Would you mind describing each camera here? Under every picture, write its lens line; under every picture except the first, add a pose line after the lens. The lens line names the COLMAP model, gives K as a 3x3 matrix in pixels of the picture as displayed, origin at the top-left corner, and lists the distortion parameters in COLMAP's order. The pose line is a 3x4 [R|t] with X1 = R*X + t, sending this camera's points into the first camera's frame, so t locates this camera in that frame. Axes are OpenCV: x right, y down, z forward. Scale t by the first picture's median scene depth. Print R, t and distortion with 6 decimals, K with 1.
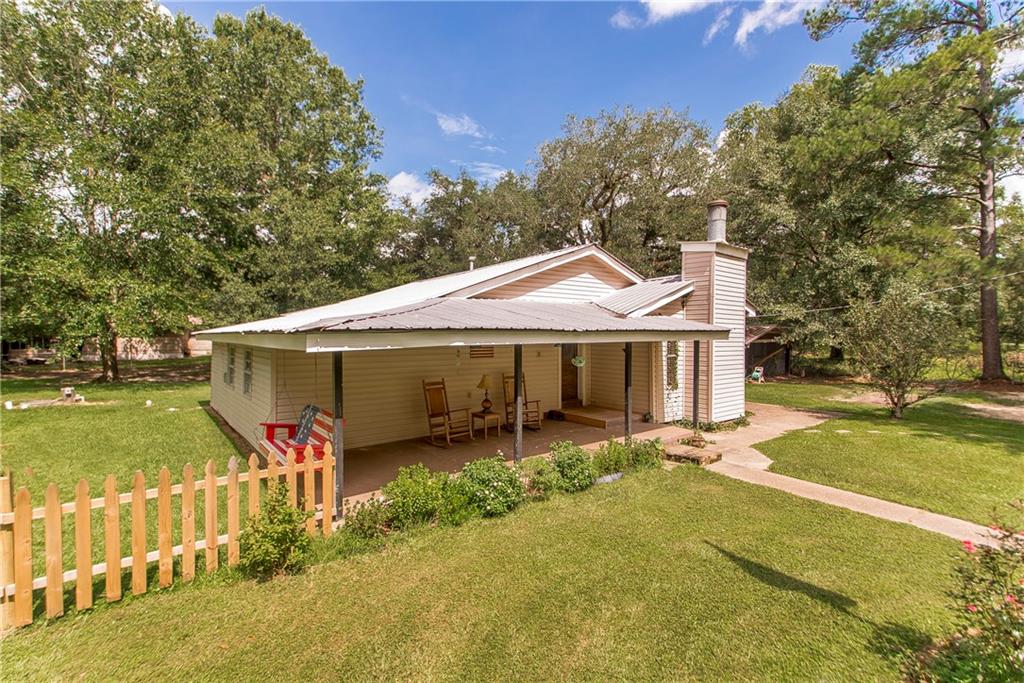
lens RADIAL K [[450.9, 0, 511.5], [0, 450.9, 341.5], [0, 0, 1]] dist [0.010276, -0.006802]
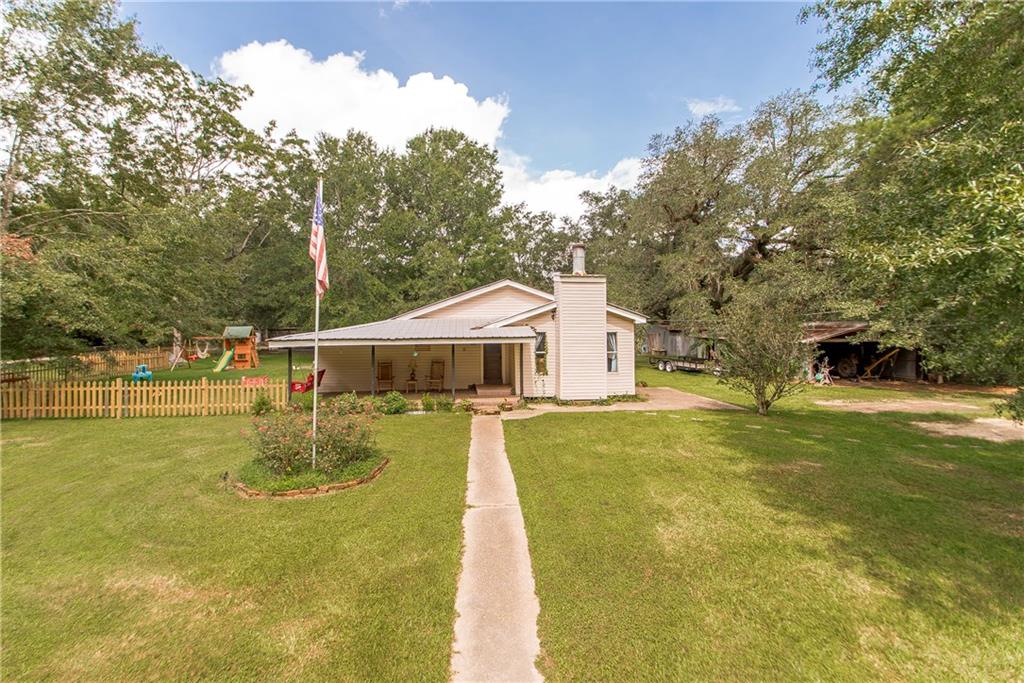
lens RADIAL K [[450.9, 0, 513.5], [0, 450.9, 338.1], [0, 0, 1]] dist [0.010276, -0.006802]
pose [[0.835602, 0.004477, -0.549317, 1.070935], [-0.000533, 0.999973, 0.007339, -0.025217], [0.549335, -0.005840, 0.835582, -0.267497]]
